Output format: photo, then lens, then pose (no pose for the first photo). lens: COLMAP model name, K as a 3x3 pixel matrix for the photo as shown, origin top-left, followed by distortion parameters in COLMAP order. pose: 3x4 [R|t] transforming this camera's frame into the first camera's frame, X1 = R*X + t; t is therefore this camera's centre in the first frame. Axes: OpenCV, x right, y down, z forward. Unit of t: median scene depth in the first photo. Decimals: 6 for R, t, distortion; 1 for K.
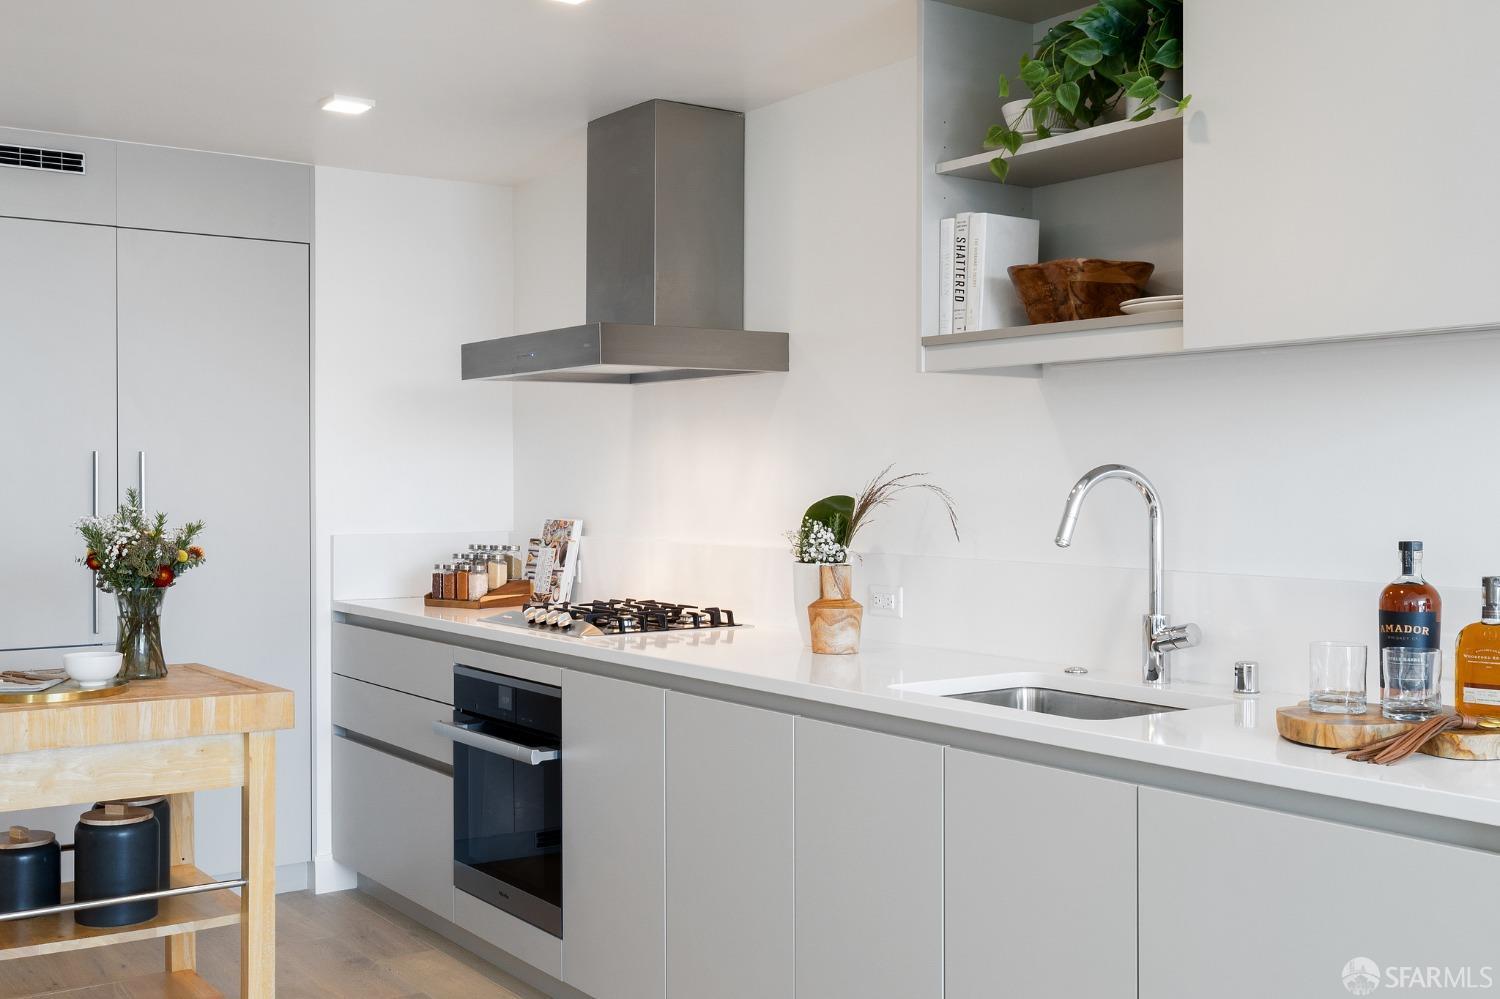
lens RADIAL K [[1576.7, 0, 750.0], [0, 1576.7, 499.5], [0, 0, 1]] dist [-0.009044, 0.000175]
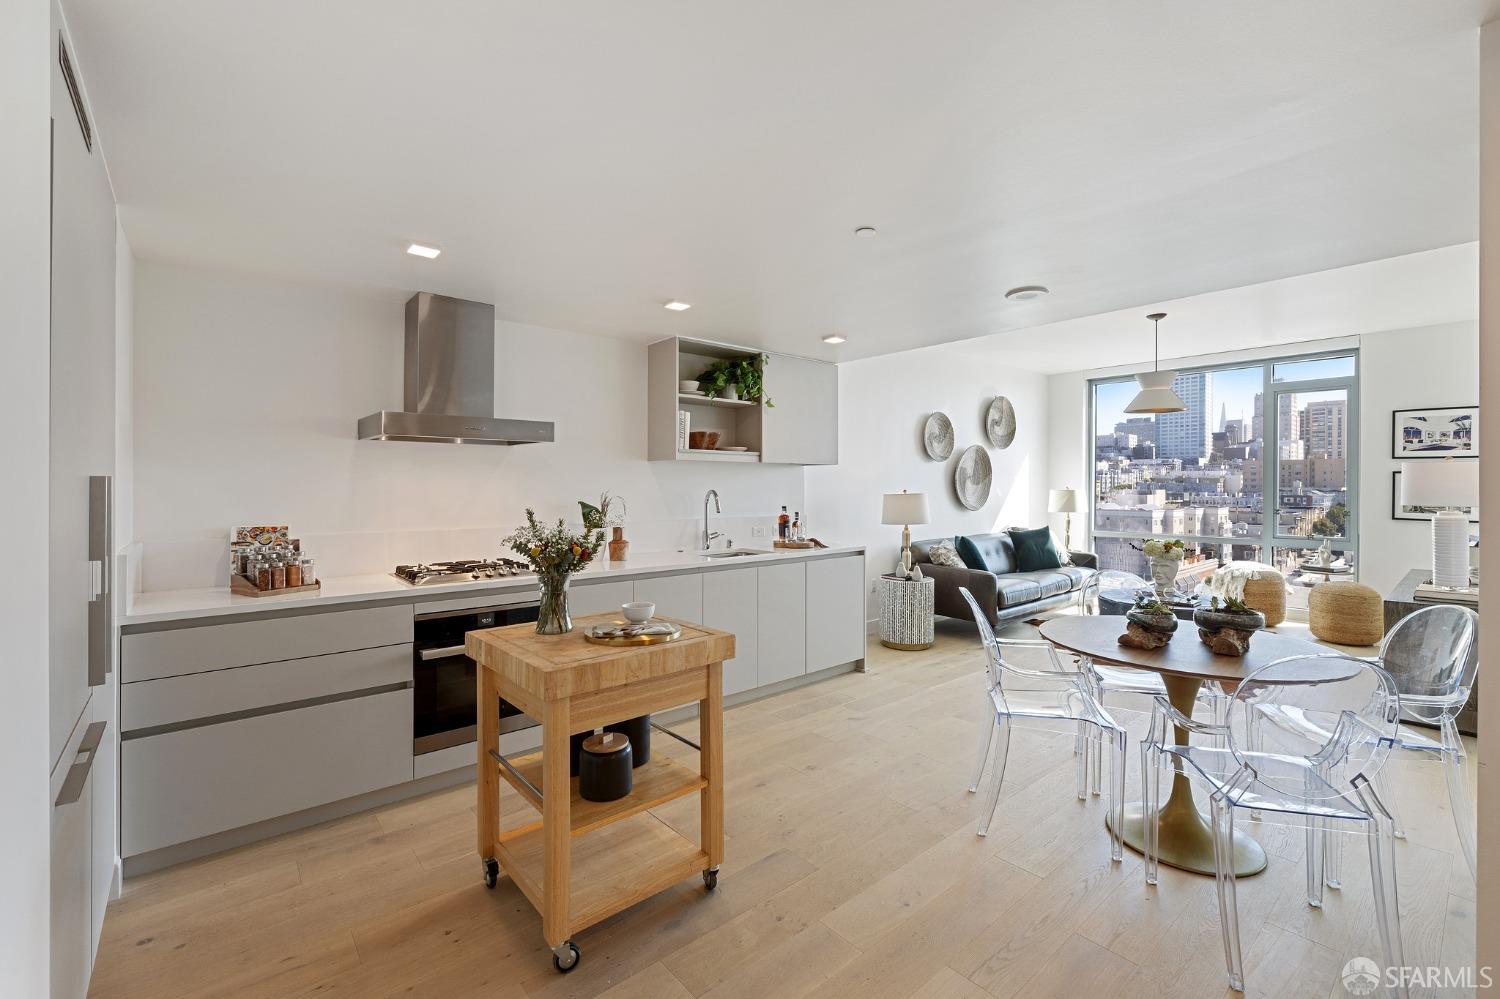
lens RADIAL K [[639.6, 0, 750.3], [0, 639.6, 486.9], [0, 0, 1]] dist [0.002249, 0.000243]
pose [[-0.085555, -0.003896, 0.996326, -1.015408], [0.010341, 0.999935, 0.004798, -0.028633], [-0.996280, 0.010714, -0.085509, 0.851083]]
